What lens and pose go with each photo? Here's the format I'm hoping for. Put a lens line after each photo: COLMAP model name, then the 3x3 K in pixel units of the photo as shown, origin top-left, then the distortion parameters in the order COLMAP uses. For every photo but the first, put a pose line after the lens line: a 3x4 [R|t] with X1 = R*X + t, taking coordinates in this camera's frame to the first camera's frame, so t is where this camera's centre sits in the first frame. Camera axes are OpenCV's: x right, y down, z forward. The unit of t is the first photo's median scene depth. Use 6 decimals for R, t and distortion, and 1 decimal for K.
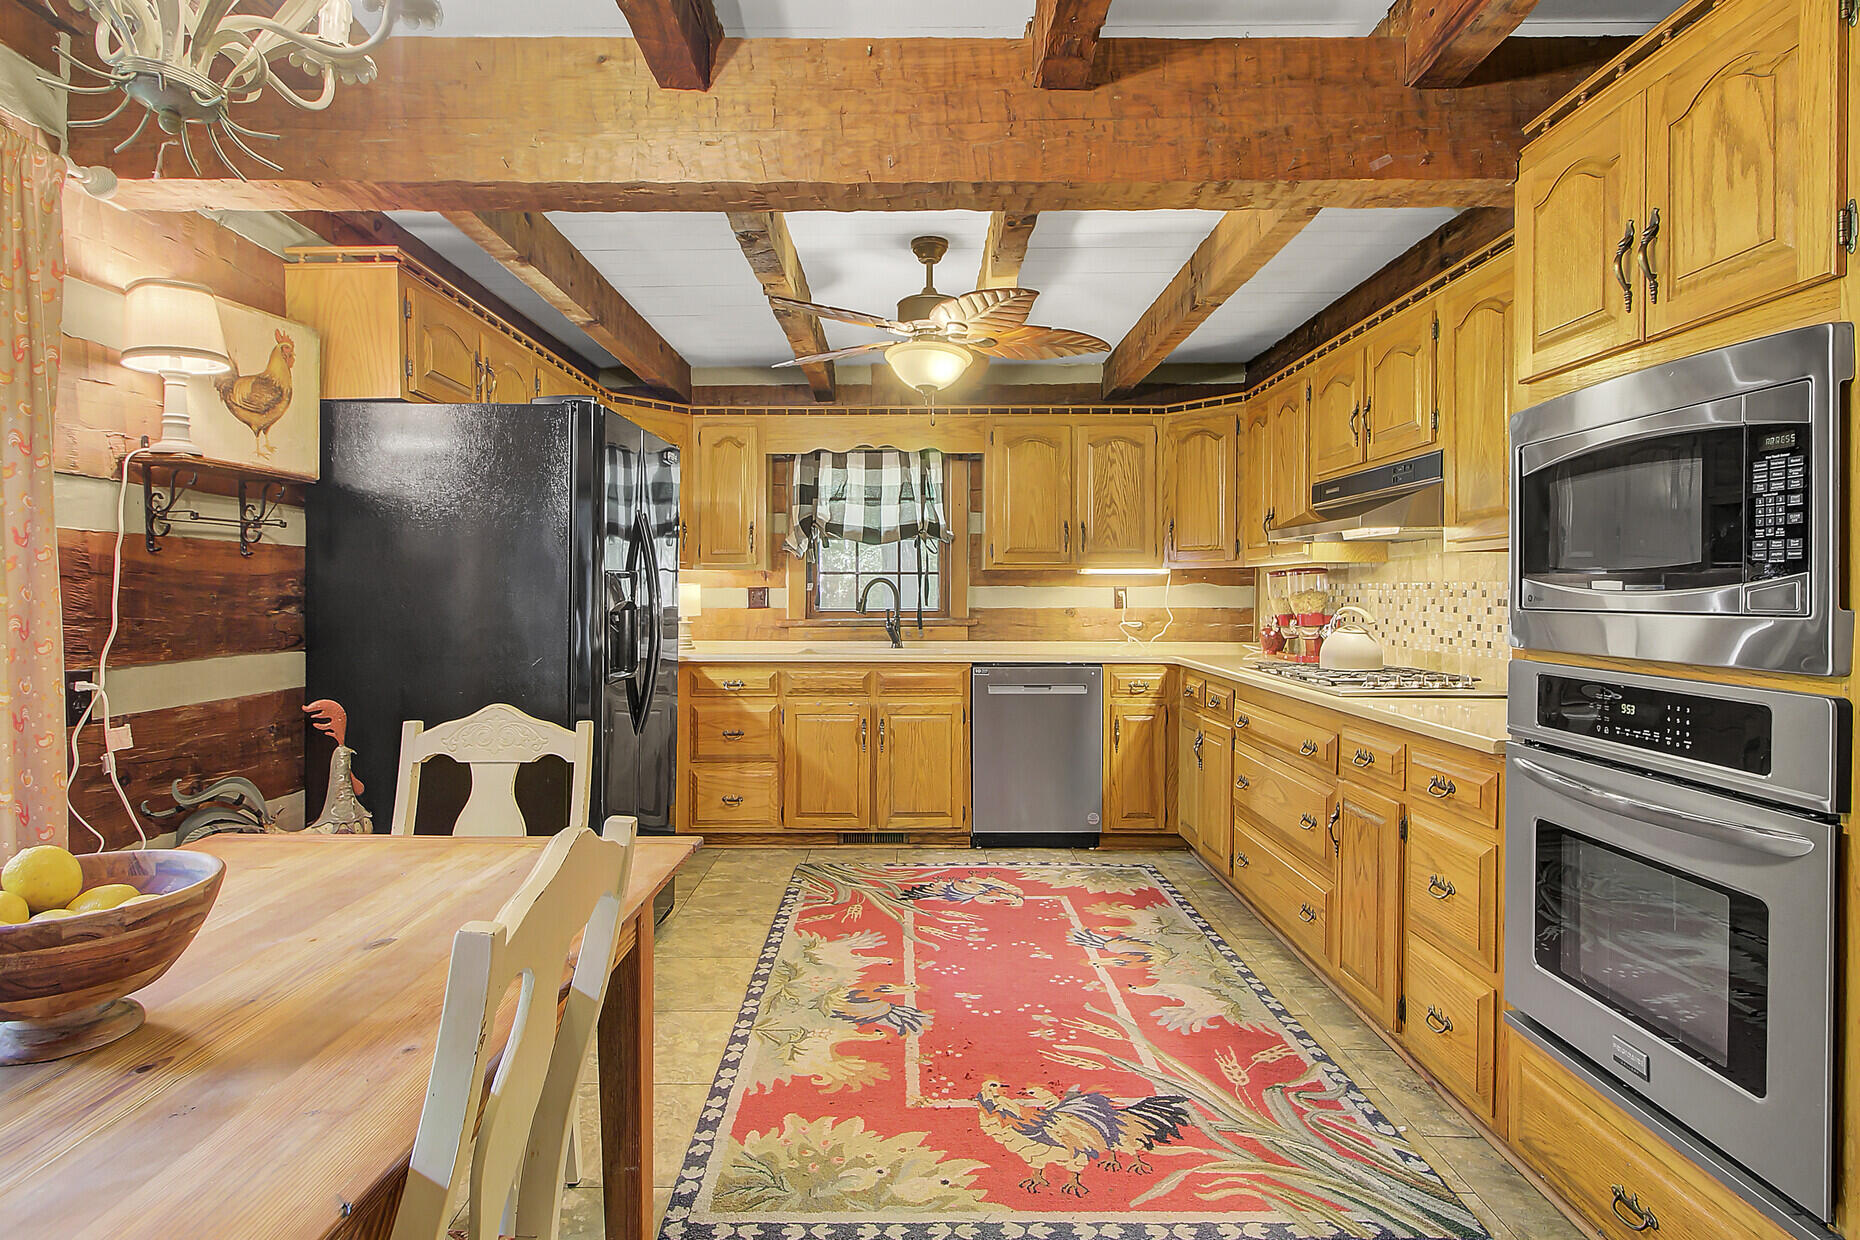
lens RADIAL K [[946.4, 0, 926.1], [0, 946.4, 602.6], [0, 0, 1]] dist [0.000481, 0.000335]
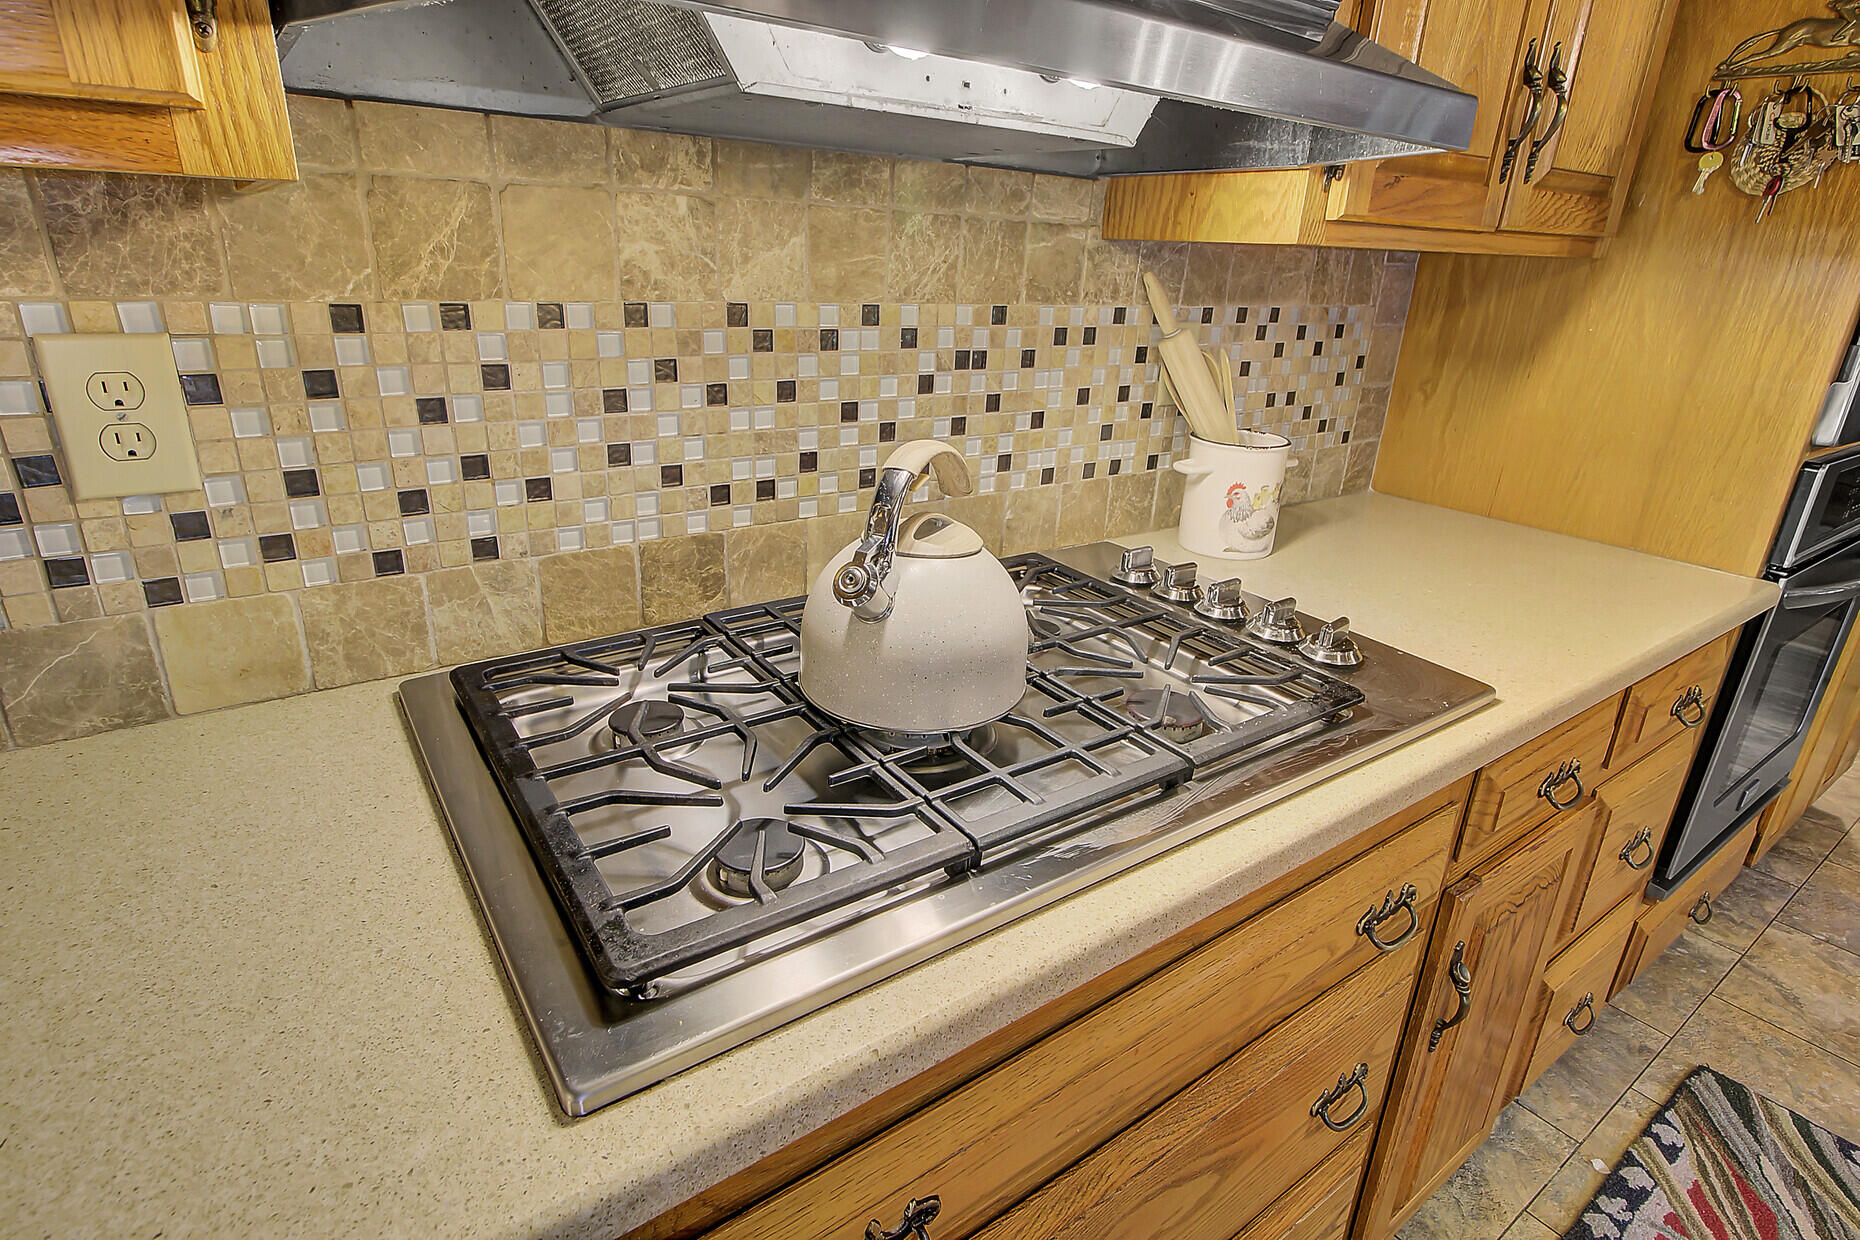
lens RADIAL K [[946.4, 0, 932.8], [0, 946.4, 616.8], [0, 0, 1]] dist [0.000481, 0.000335]
pose [[-0.575143, -0.315165, 0.754905, 0.332922], [-0.030560, 0.930440, 0.365167, -0.052328], [-0.817482, 0.186953, -0.544768, 1.475668]]
